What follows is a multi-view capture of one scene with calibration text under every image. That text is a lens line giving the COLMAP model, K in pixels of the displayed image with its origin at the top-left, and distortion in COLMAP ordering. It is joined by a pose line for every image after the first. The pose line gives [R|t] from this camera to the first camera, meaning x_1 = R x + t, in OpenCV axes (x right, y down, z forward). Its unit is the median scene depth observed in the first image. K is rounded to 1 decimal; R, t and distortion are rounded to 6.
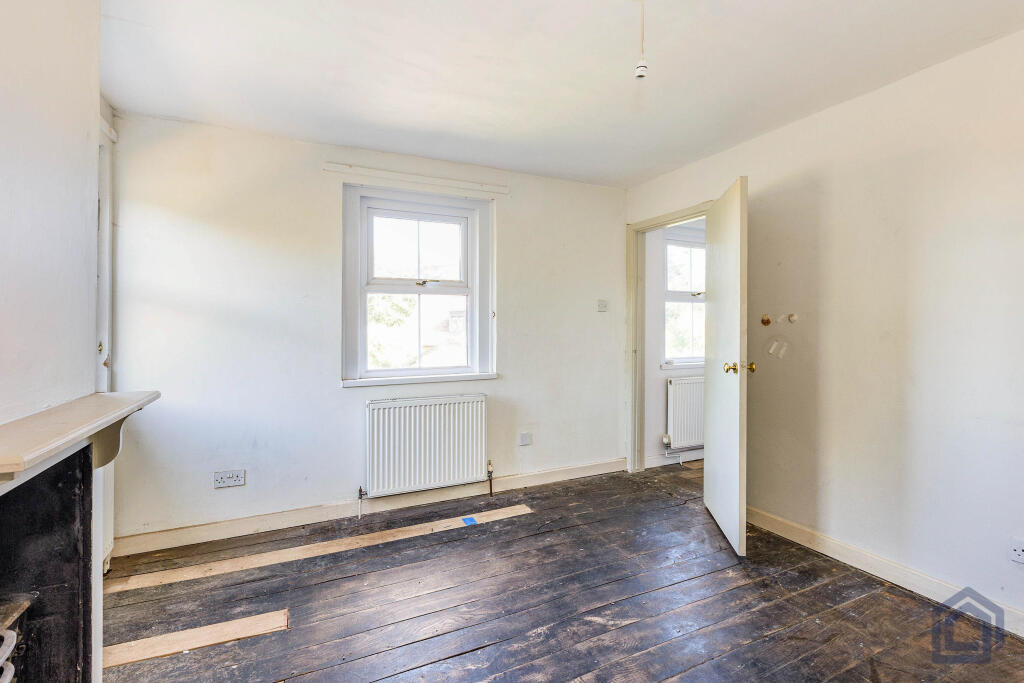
lens RADIAL K [[477.0, 0, 510.6], [0, 477.0, 337.4], [0, 0, 1]] dist [-0.002818, -0.000074]
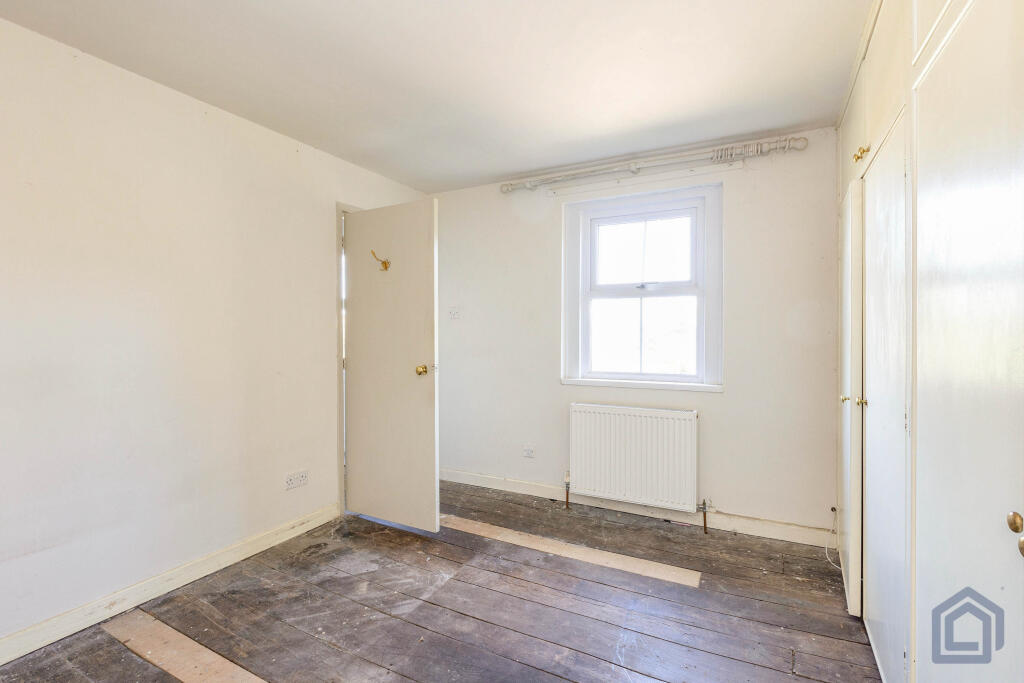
lens RADIAL K [[477.0, 0, 510.6], [0, 477.0, 337.4], [0, 0, 1]] dist [-0.002818, -0.000074]
pose [[0.589929, 0.012398, -0.807360, 0.433272], [-0.021133, 0.999777, -0.000089, -0.005082], [0.807178, 0.017114, 0.590060, 0.218945]]
